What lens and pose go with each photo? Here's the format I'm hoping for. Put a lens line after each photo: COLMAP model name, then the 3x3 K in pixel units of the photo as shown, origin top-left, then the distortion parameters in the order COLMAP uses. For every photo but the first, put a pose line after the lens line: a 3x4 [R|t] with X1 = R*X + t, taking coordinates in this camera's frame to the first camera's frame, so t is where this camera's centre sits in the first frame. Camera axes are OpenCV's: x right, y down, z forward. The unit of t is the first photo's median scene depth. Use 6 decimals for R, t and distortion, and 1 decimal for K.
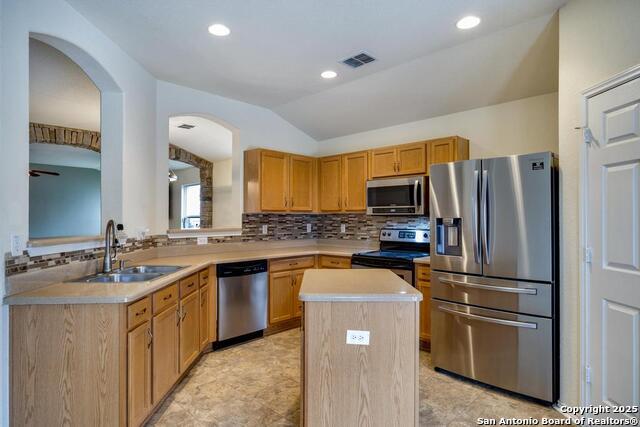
lens RADIAL K [[339.6, 0, 306.9], [0, 339.6, 215.1], [0, 0, 1]] dist [-0.001891, -0.000536]
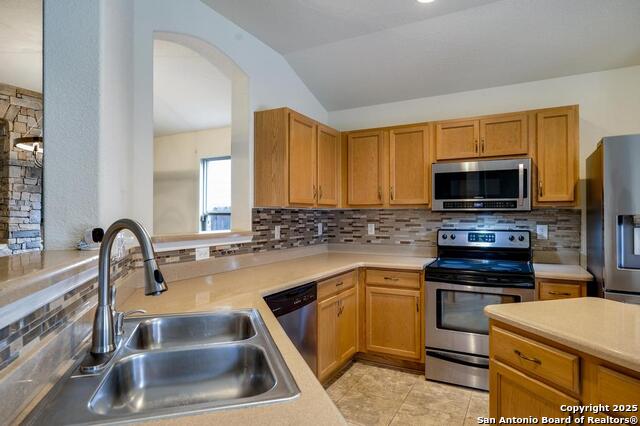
lens RADIAL K [[371.4, 0, 320.5], [0, 371.4, 210.8], [0, 0, 1]] dist [-0.003552, -0.000515]
pose [[0.963542, 0.002389, 0.267548, -0.251746], [-0.001284, 0.999990, -0.004306, 0.002659], [-0.267555, 0.003805, 0.963535, 0.283222]]
